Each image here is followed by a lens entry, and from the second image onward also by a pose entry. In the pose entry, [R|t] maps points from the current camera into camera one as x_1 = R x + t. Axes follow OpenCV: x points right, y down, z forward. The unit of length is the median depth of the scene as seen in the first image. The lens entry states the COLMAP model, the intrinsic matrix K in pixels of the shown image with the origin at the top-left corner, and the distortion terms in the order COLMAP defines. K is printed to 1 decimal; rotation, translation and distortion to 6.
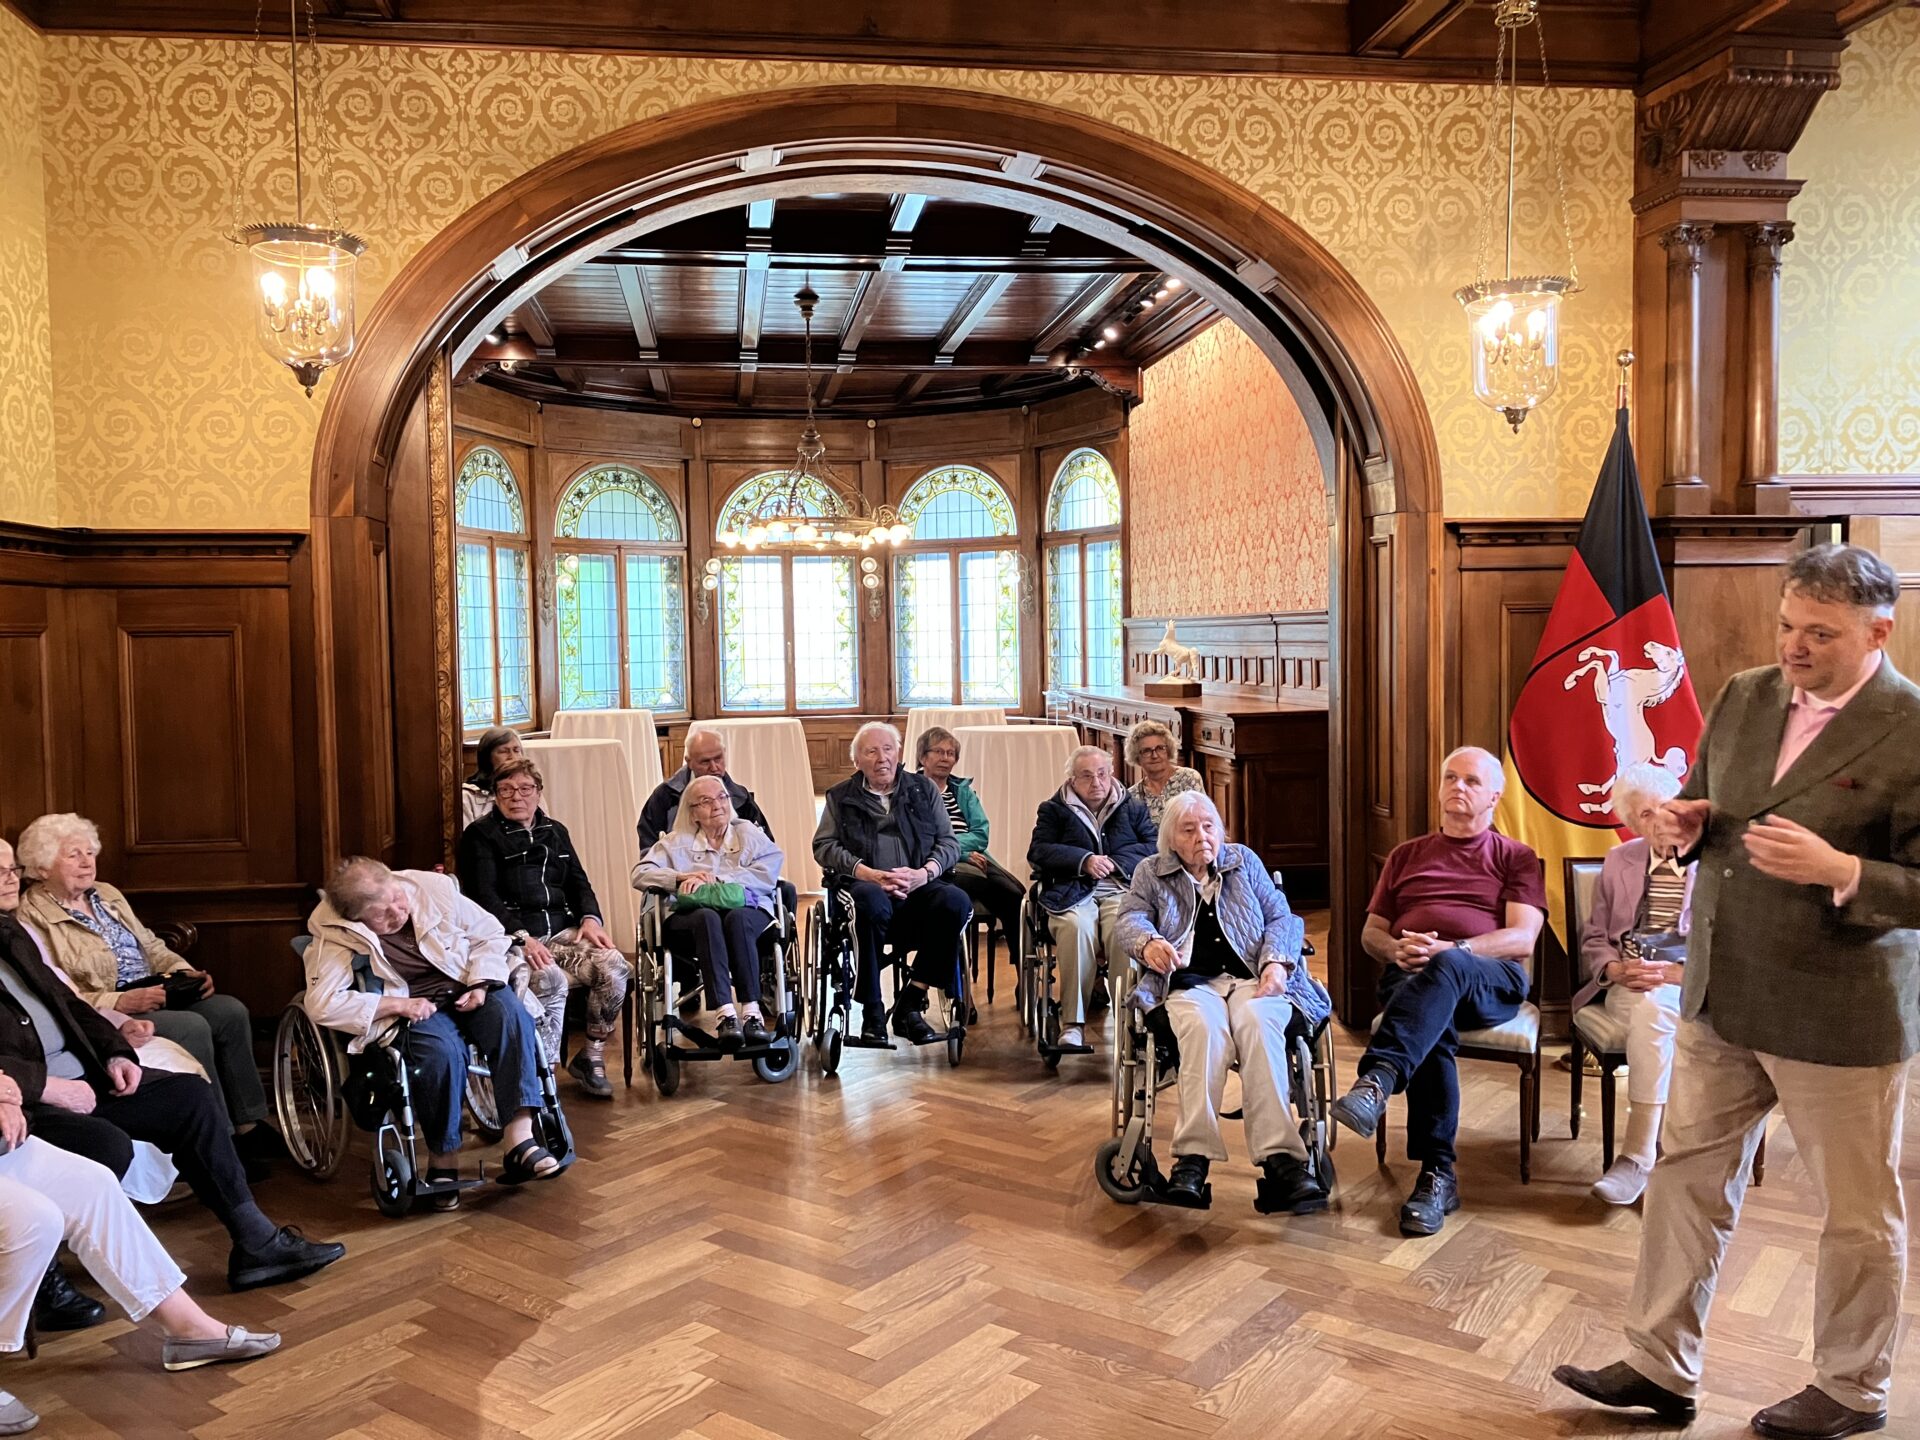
lens RADIAL K [[1576.4, 0, 961.5], [0, 1576.4, 692.7], [0, 0, 1]] dist [0.033457, -0.035406]
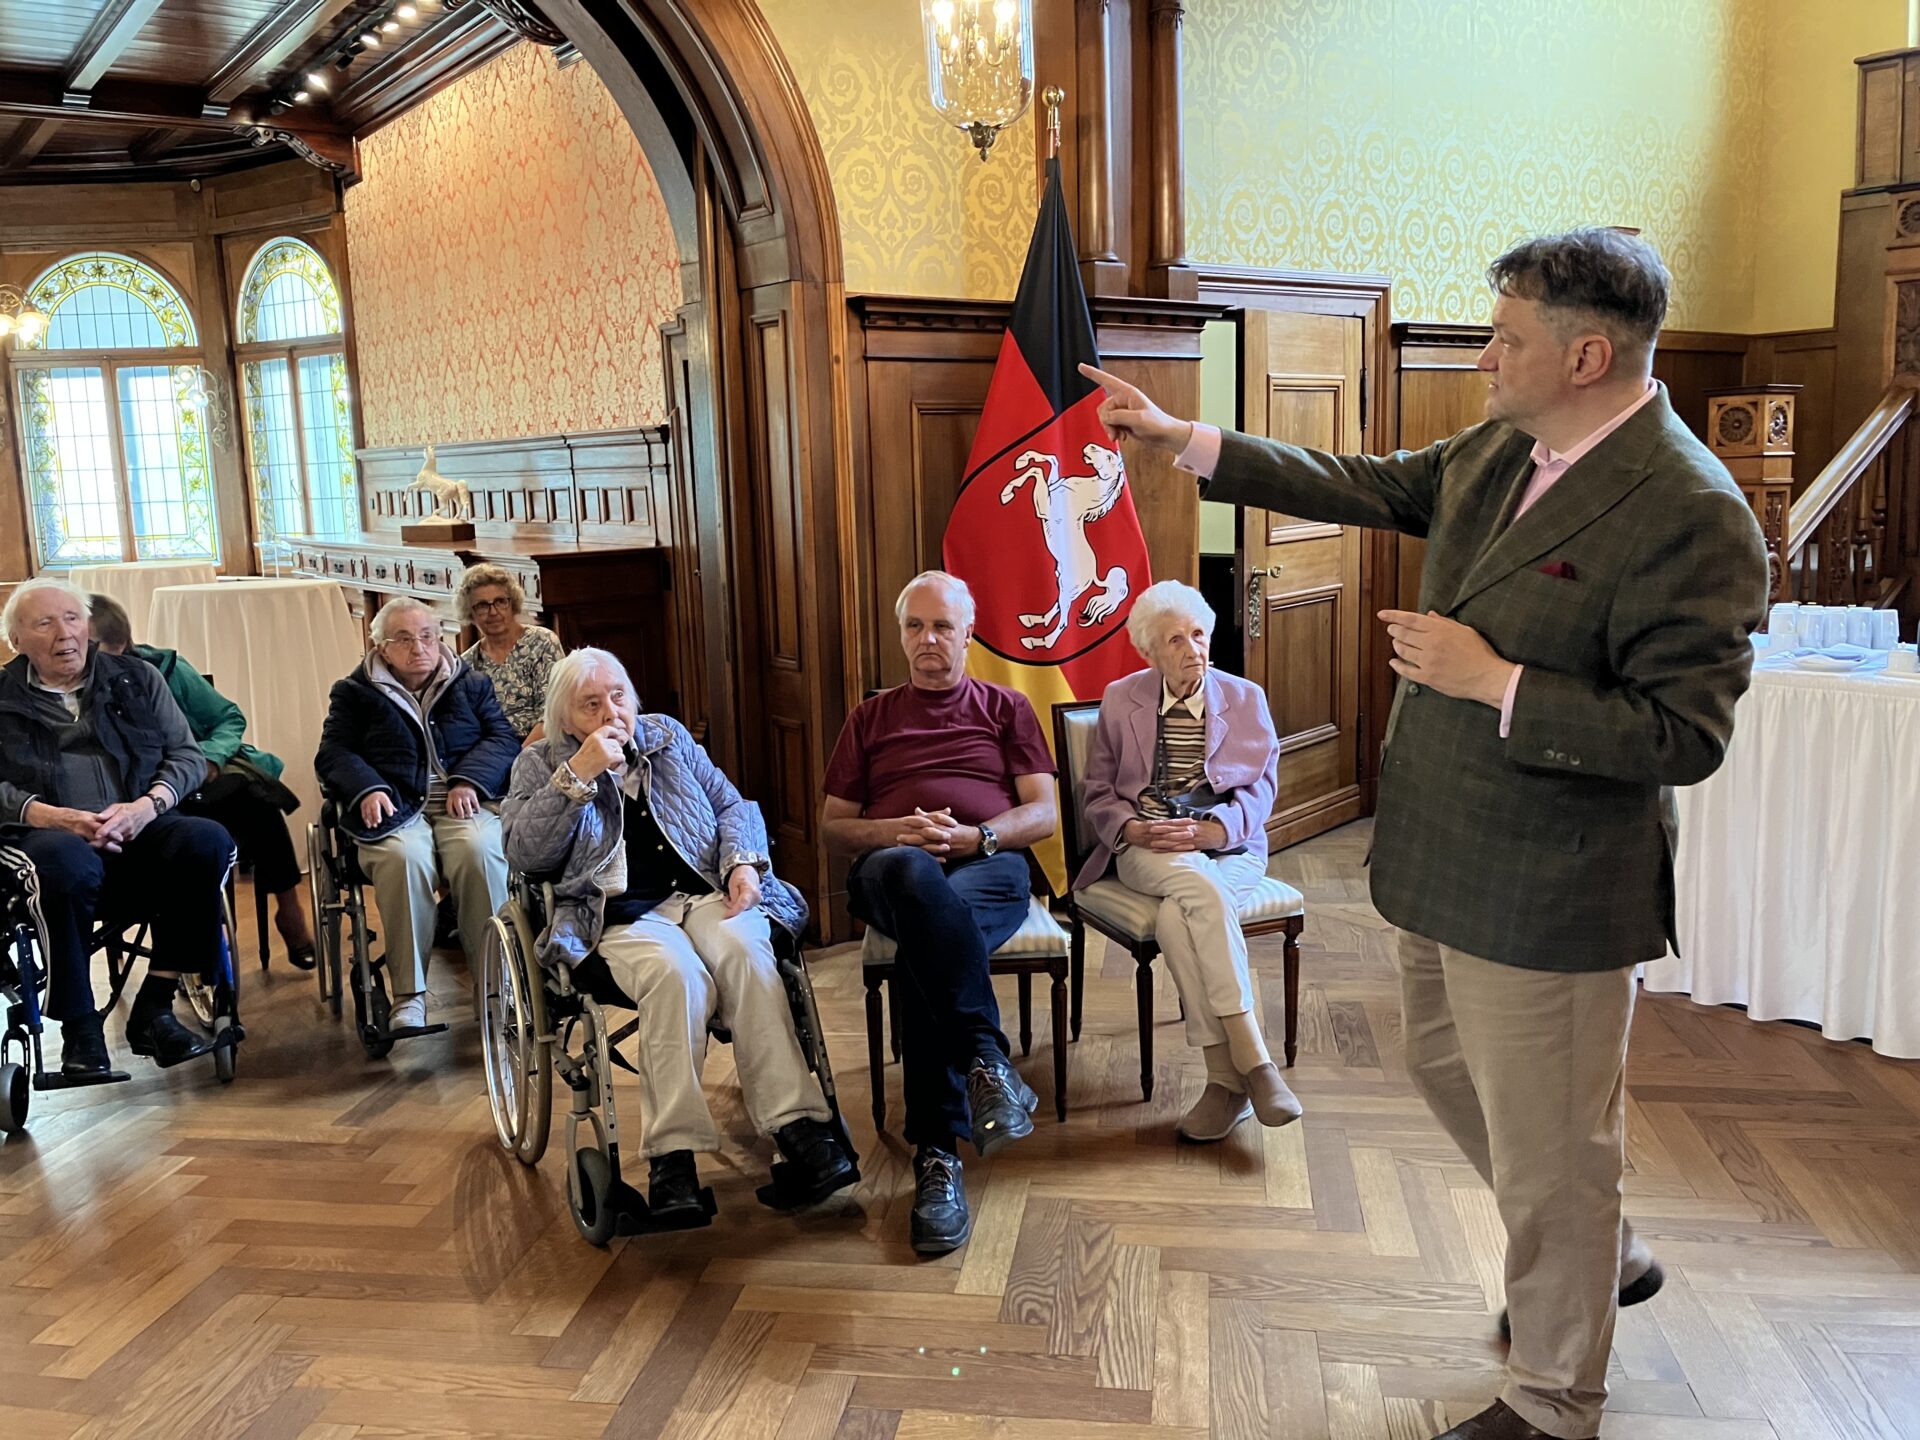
lens RADIAL K [[1576.4, 0, 961.5], [0, 1576.4, 692.7], [0, 0, 1]] dist [0.033457, -0.035406]
pose [[0.881272, -0.077430, 0.466224, -0.027911], [0.033326, 0.994213, 0.102123, 0.010362], [-0.471434, -0.074461, 0.878752, 0.242196]]
